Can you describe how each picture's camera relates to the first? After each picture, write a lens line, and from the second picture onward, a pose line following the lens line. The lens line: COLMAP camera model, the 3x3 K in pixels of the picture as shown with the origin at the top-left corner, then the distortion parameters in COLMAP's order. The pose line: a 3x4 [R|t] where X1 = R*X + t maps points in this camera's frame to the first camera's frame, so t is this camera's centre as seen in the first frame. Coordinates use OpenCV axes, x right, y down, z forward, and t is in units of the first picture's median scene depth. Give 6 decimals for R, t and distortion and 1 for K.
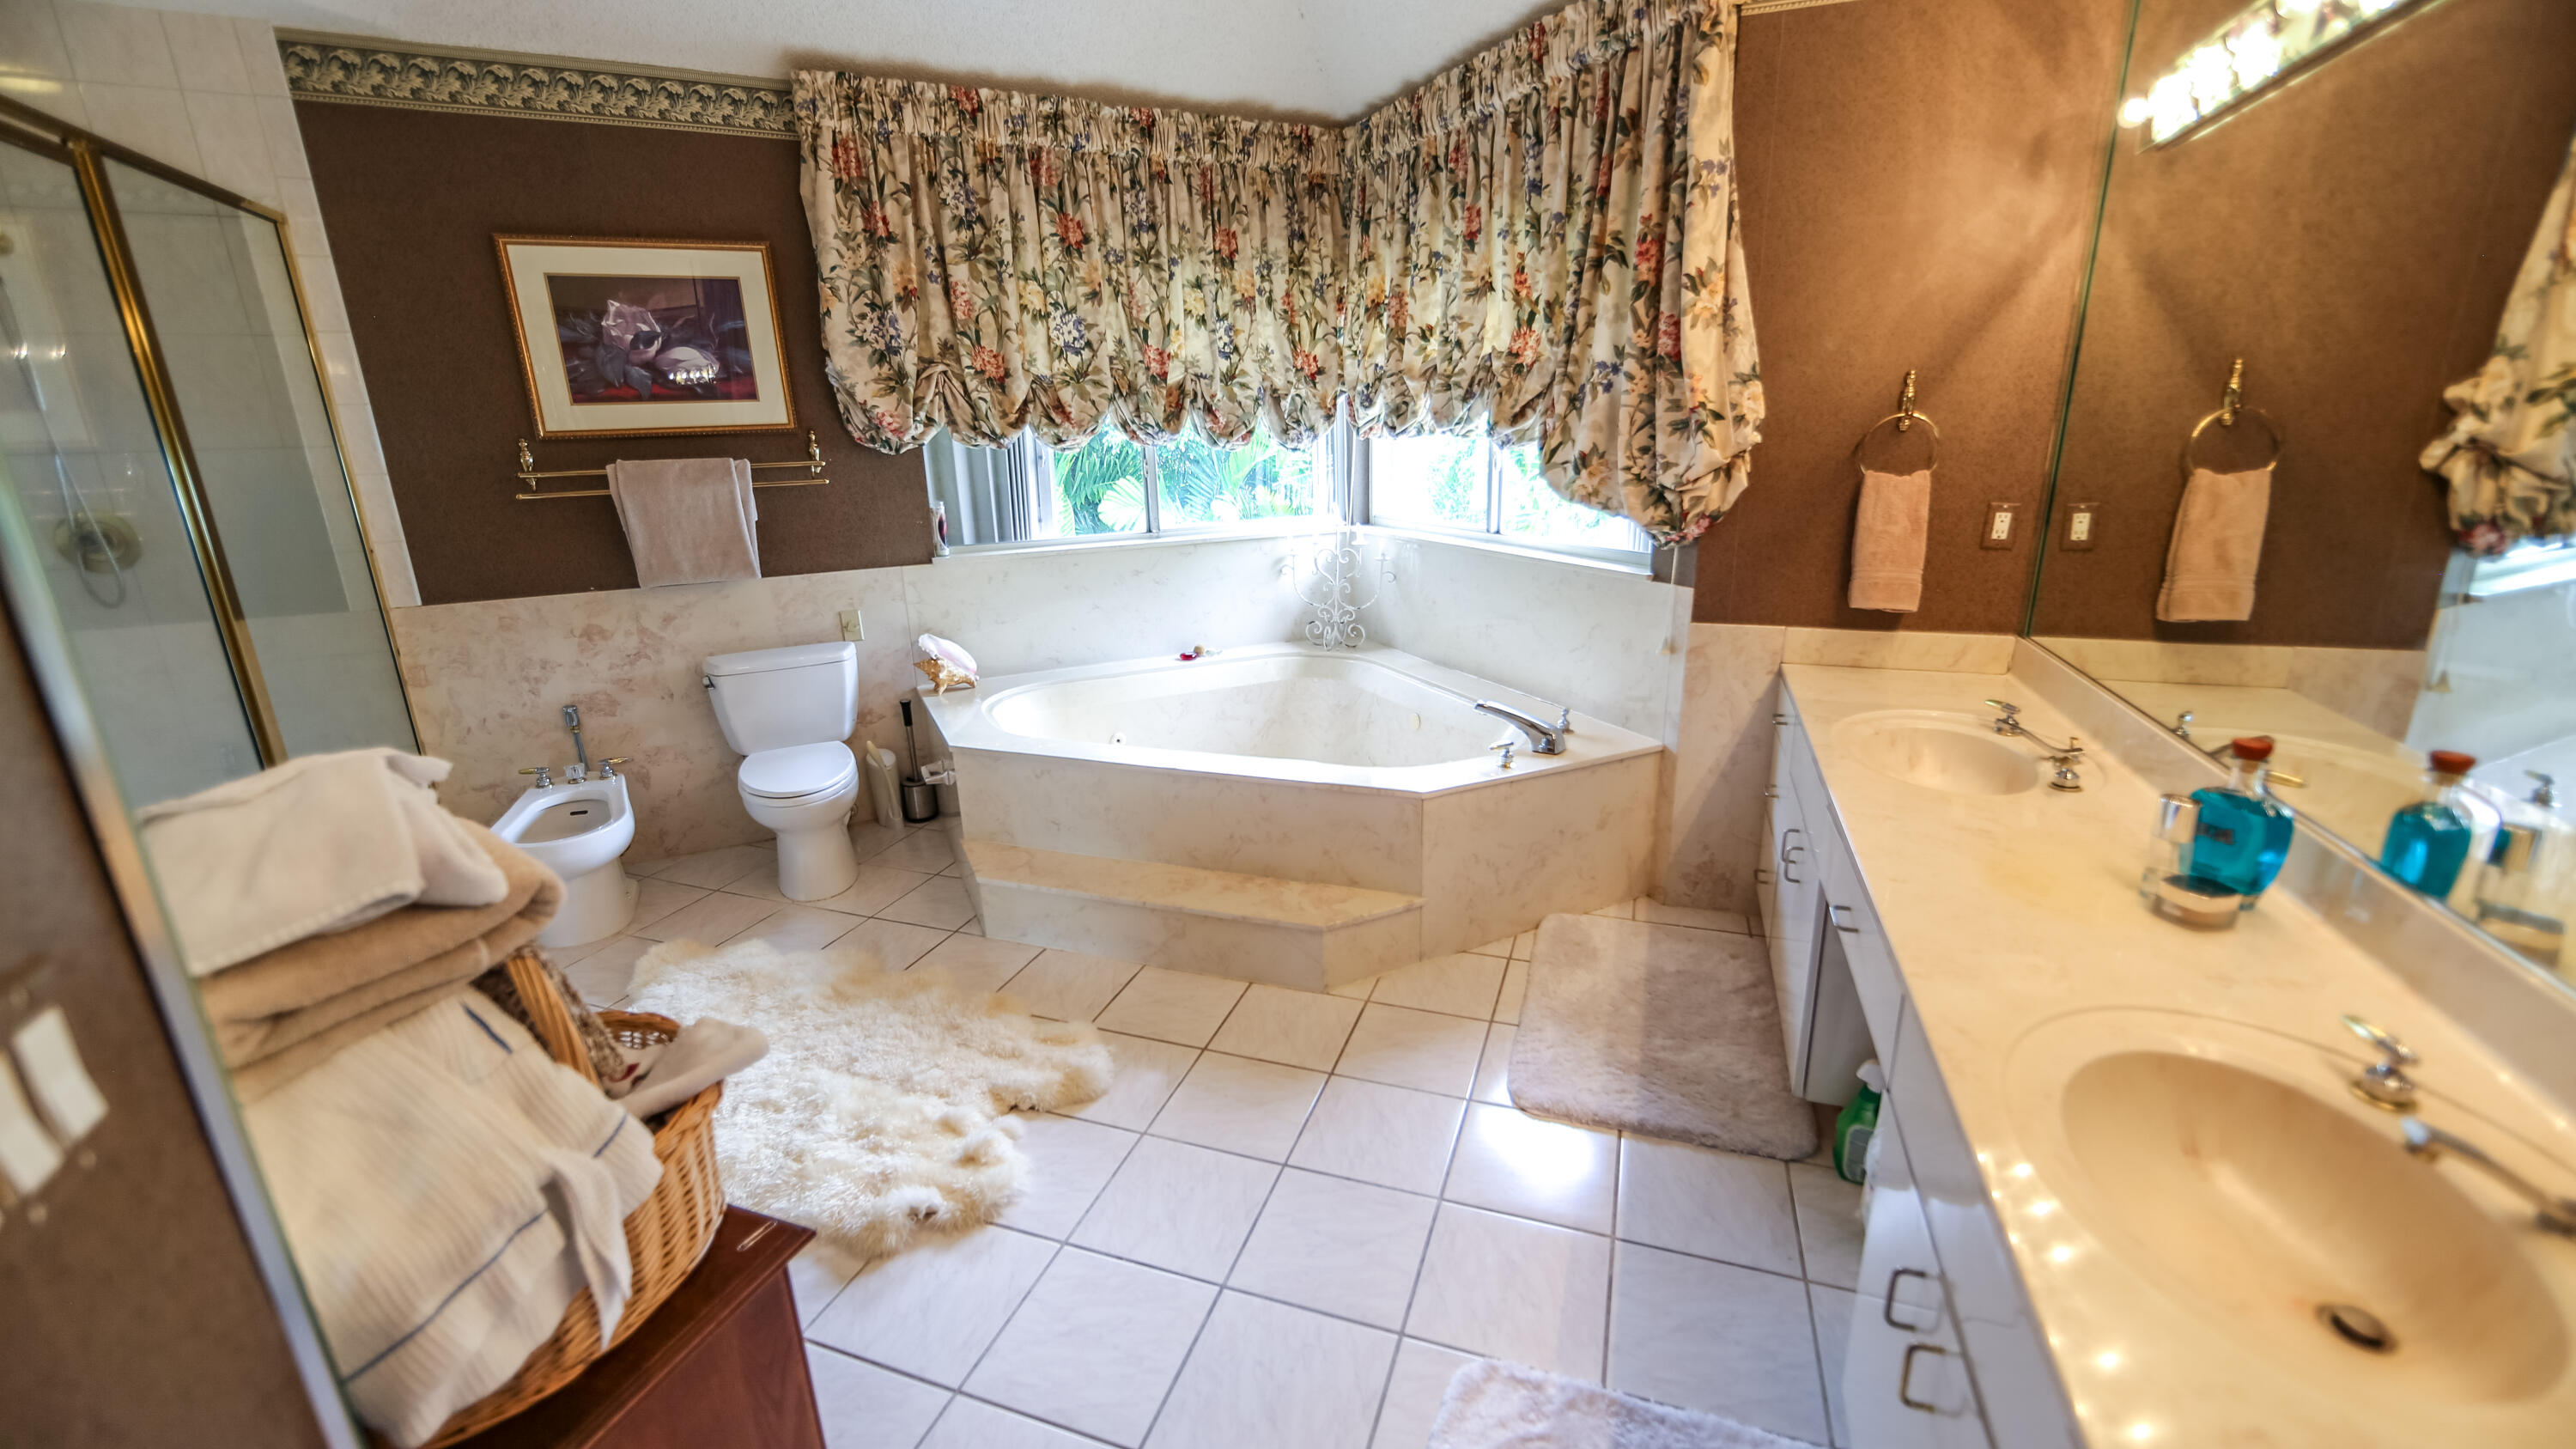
lens RADIAL K [[1031.6, 0, 1308.5], [0, 1031.6, 714.6], [0, 0, 1]] dist [-0.001843, -0.000054]
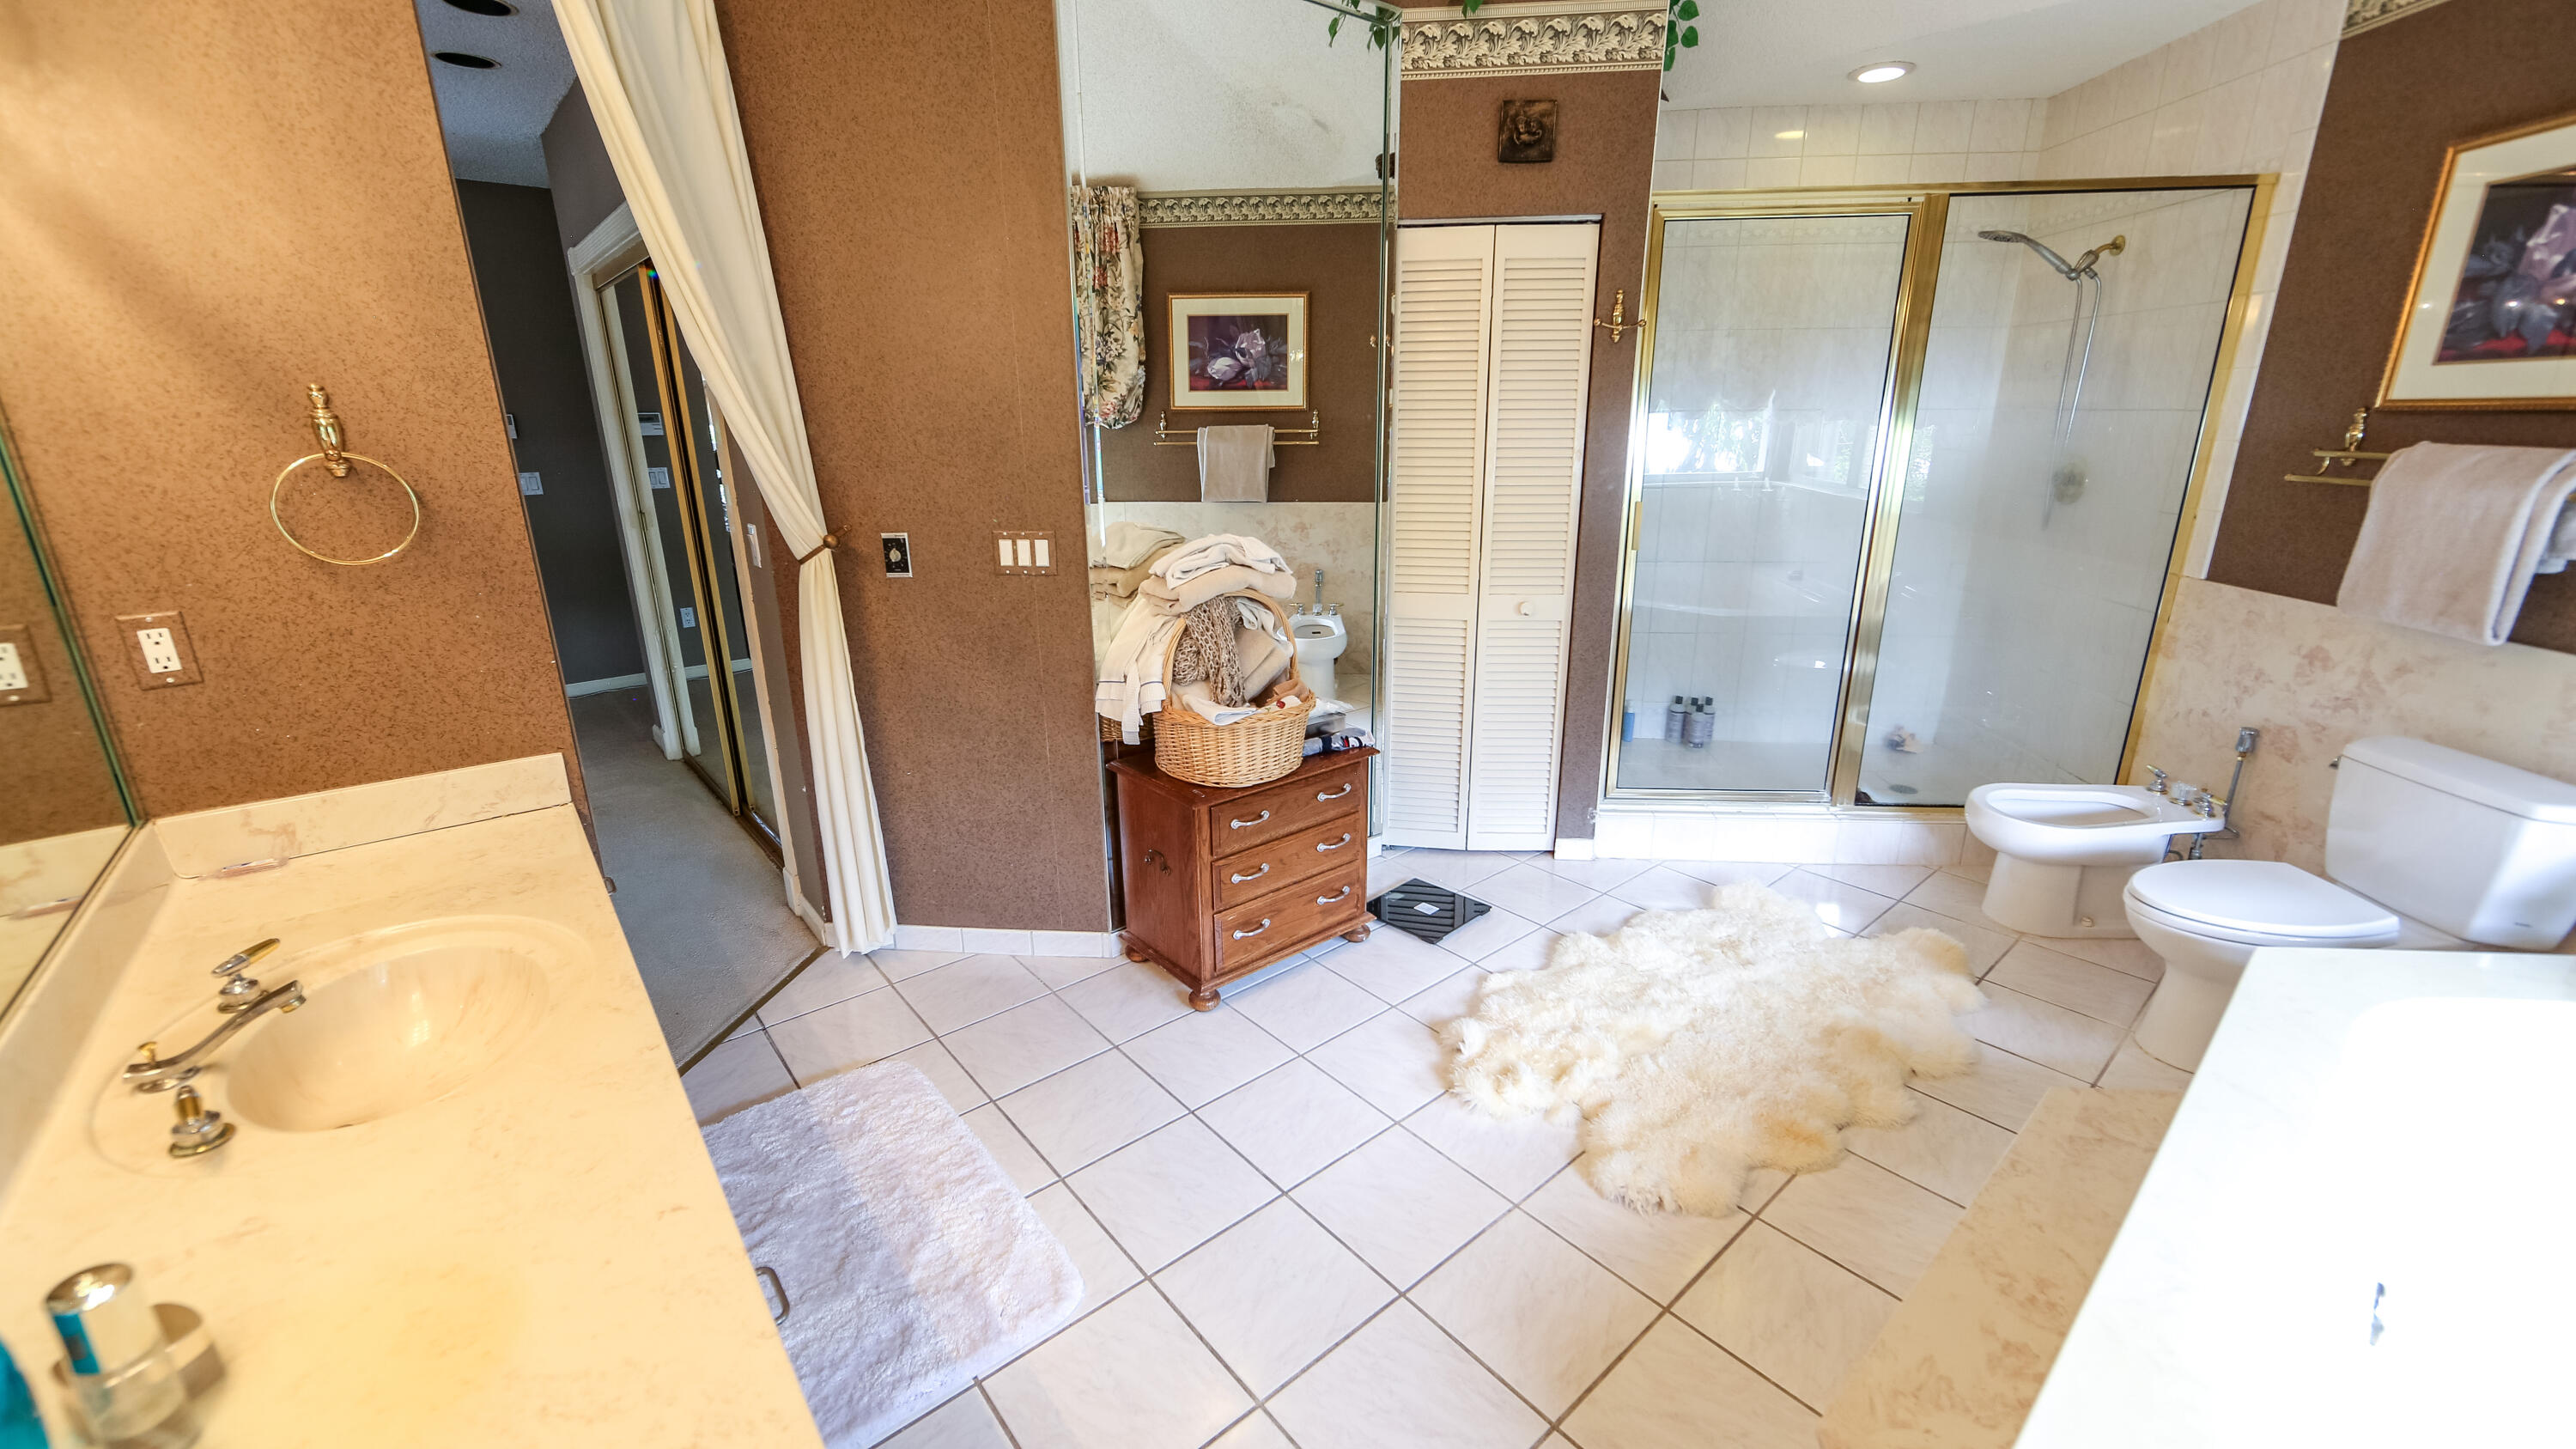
lens RADIAL K [[1031.6, 0, 1302.7], [0, 1031.6, 721.1], [0, 0, 1]] dist [-0.001843, -0.000054]
pose [[-0.514049, 0.276559, -0.811954, 0.377654], [-0.221573, 0.871657, 0.437173, -0.219663], [0.828649, 0.404635, -0.386796, 0.713485]]
